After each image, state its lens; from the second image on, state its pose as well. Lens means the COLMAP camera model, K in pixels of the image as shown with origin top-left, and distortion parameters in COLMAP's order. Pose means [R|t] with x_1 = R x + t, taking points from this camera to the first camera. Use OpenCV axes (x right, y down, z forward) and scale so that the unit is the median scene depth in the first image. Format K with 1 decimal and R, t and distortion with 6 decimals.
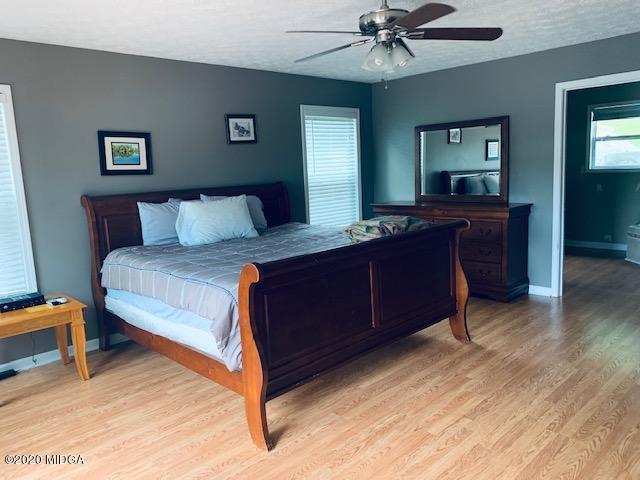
lens RADIAL K [[492.5, 0, 320.0], [0, 492.5, 240.0], [0, 0, 1]] dist [0.061971, -0.078071]
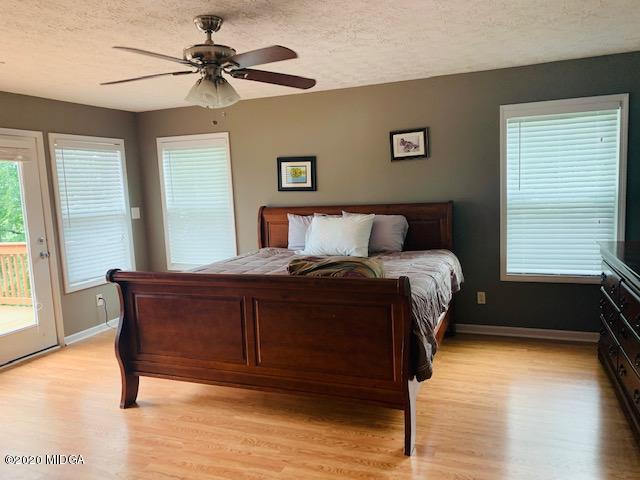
lens RADIAL K [[492.5, 0, 320.0], [0, 492.5, 240.0], [0, 0, 1]] dist [0.061971, -0.078071]
pose [[0.396327, 0.128965, -0.909006, 0.773089], [-0.111828, 0.989494, 0.091628, -0.128358], [0.911273, 0.065338, 0.406585, 0.546814]]
